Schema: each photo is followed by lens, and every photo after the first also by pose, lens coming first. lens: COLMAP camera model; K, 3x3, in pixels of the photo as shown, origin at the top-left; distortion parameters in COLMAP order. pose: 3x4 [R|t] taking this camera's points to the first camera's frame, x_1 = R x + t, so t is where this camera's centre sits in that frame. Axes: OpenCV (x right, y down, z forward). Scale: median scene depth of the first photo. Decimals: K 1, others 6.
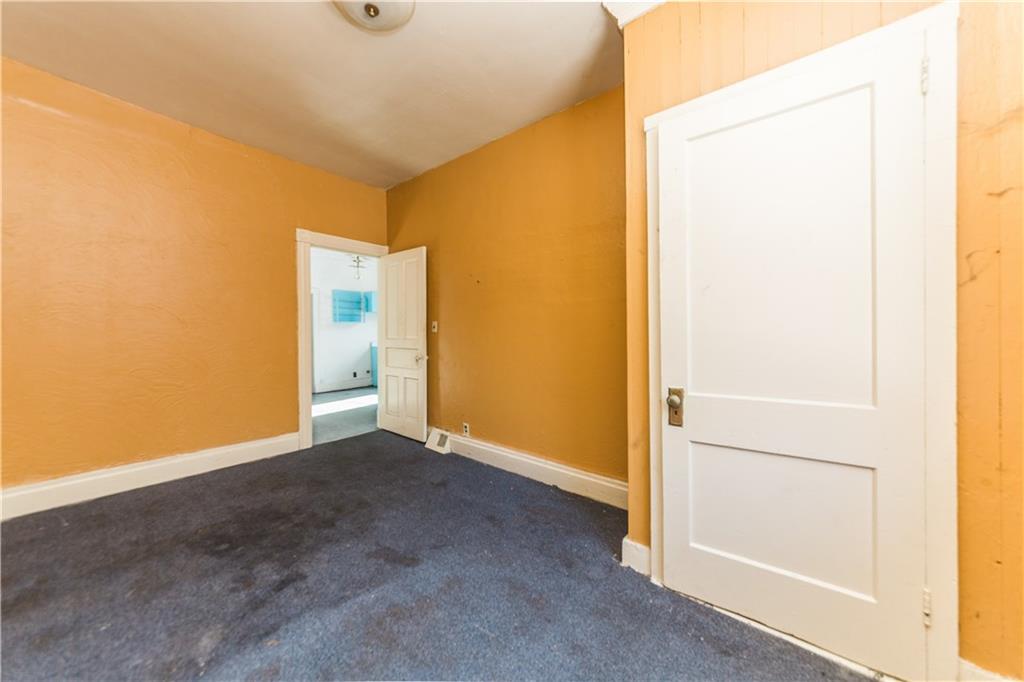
lens RADIAL K [[353.5, 0, 518.3], [0, 353.5, 334.7], [0, 0, 1]] dist [0.002625, -0.000220]
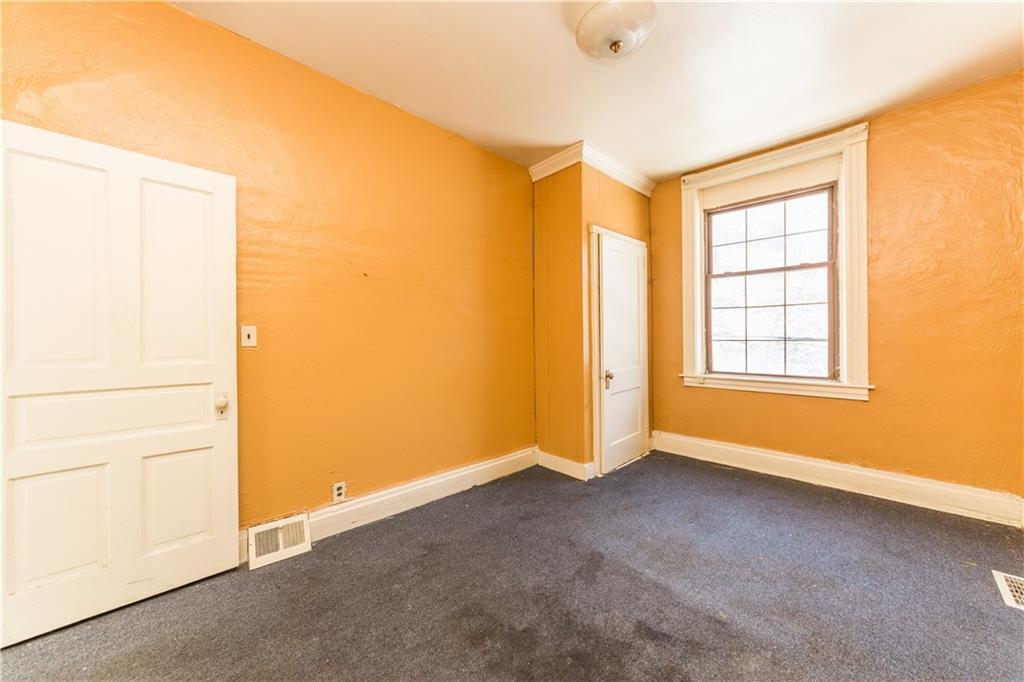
lens RADIAL K [[353.5, 0, 504.8], [0, 353.5, 336.3], [0, 0, 1]] dist [0.002625, -0.000220]
pose [[0.162569, 0.010178, 0.986645, -1.276801], [0.017402, 0.999762, -0.013181, -0.017033], [-0.986544, 0.019313, 0.162353, 0.978045]]
